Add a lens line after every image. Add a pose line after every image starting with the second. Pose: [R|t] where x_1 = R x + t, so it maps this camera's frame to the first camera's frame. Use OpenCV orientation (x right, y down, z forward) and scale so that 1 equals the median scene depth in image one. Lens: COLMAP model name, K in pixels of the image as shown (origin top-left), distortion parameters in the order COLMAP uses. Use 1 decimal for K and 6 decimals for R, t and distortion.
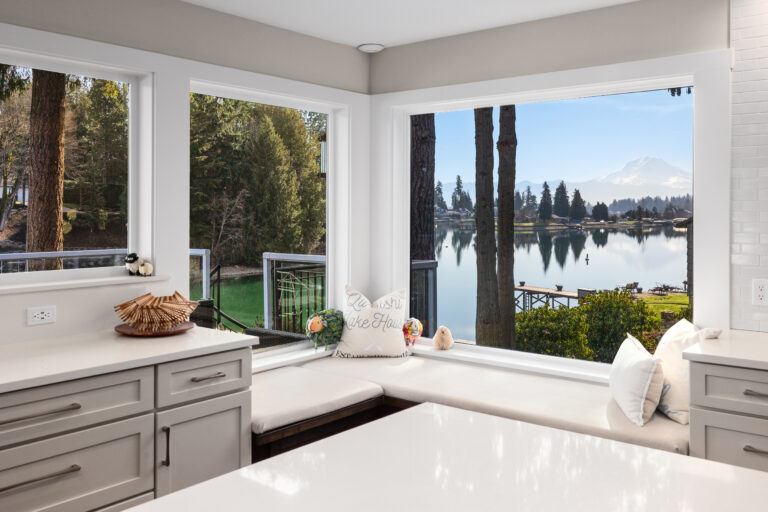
lens RADIAL K [[698.8, 0, 389.2], [0, 698.8, 210.7], [0, 0, 1]] dist [-0.001013, -0.006866]
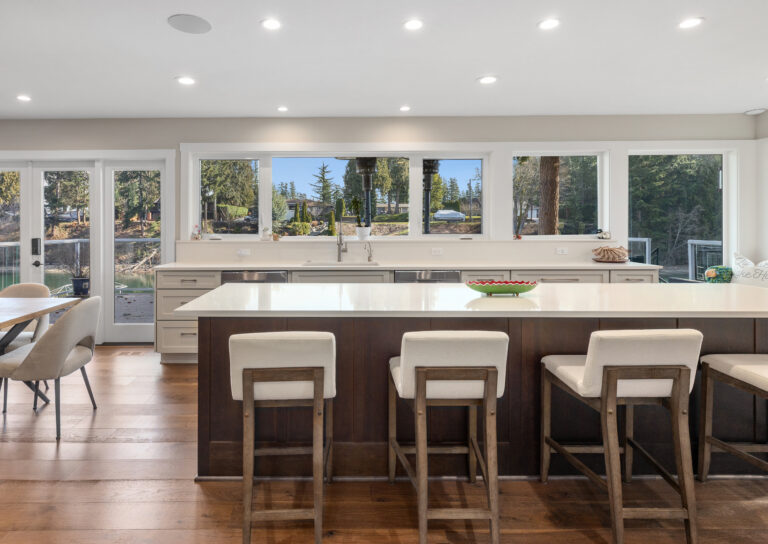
lens RADIAL K [[439.7, 0, 338.2], [0, 439.7, 226.0], [0, 0, 1]] dist [0.000885, -0.003578]
pose [[0.626038, -0.001510, -0.779791, 0.171703], [0.006098, 0.999977, 0.002959, 0.031239], [0.779769, -0.006607, 0.626033, -0.447303]]
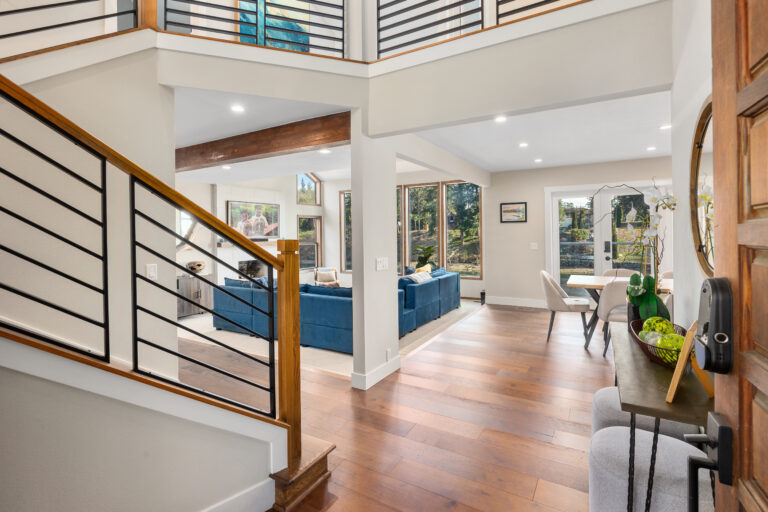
lens RADIAL K [[362.7, 0, 400.2], [0, 362.7, 230.9], [0, 0, 1]] dist [-0.009157, 0.001080]
pose [[0.178268, -0.012782, -0.983899, 0.073503], [0.018545, 0.999782, -0.009628, 0.021552], [0.983807, -0.016530, 0.178466, -1.184004]]
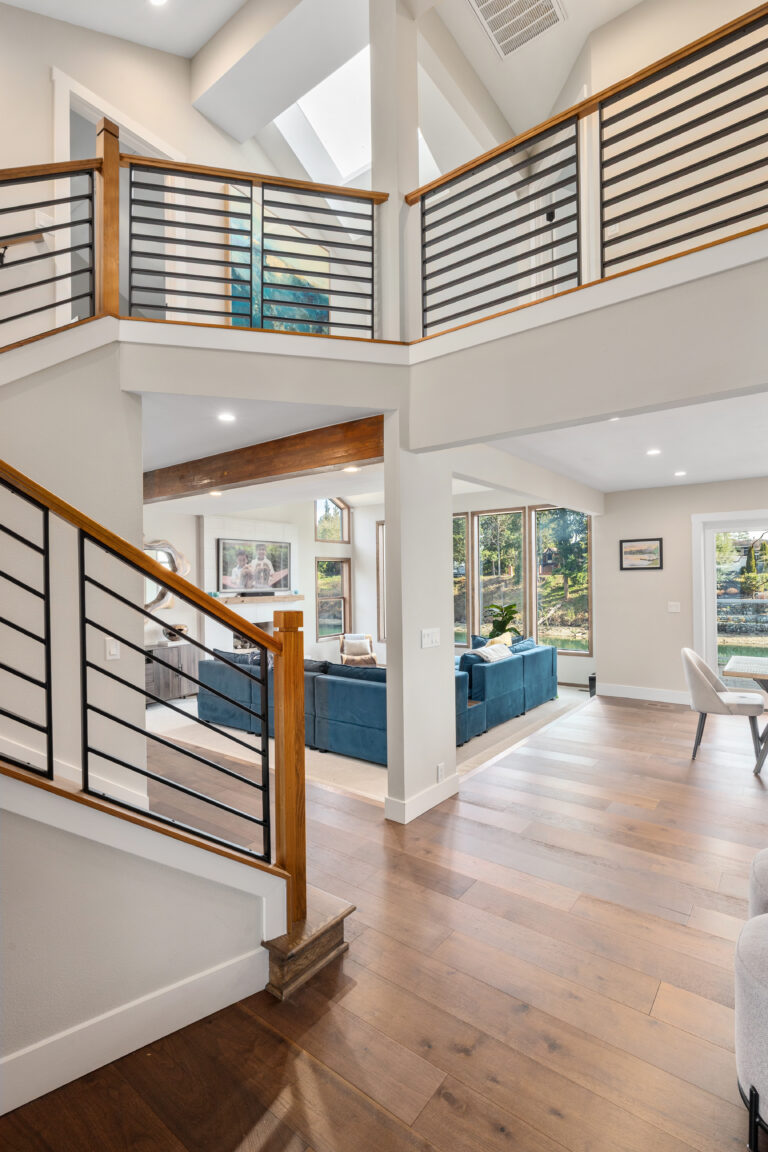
lens RADIAL K [[544.1, 0, 402.3], [0, 544.1, 574.7], [0, 0, 1]] dist [-0.009157, 0.001080]
pose [[0.054577, -0.015508, -0.998389, 0.085684], [0.018263, 0.999728, -0.014531, 0.006186], [0.998343, -0.017440, 0.054846, -1.169863]]
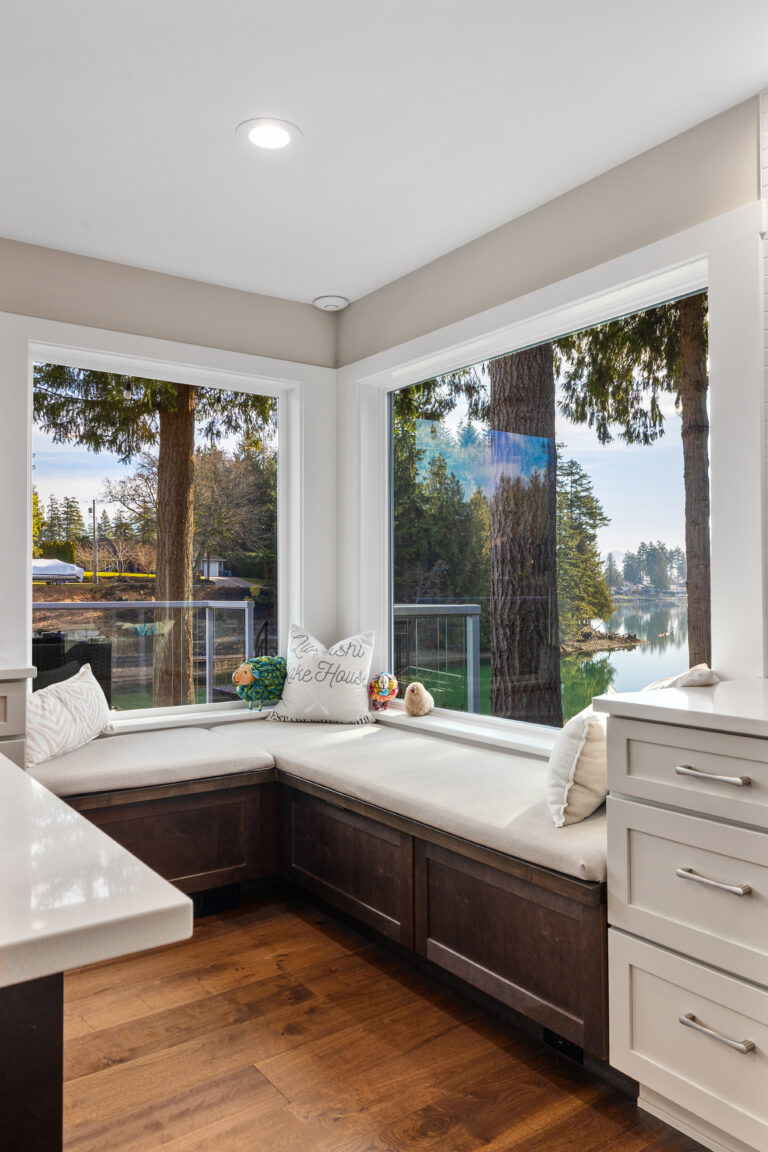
lens RADIAL K [[834.8, 0, 394.4], [0, 834.8, 573.4], [0, 0, 1]] dist [-0.007267, 0.011613]
pose [[0.963865, -0.009238, -0.266232, 0.276928], [0.005150, 0.999858, -0.016050, 0.067620], [0.266343, 0.014099, 0.963775, 0.179607]]
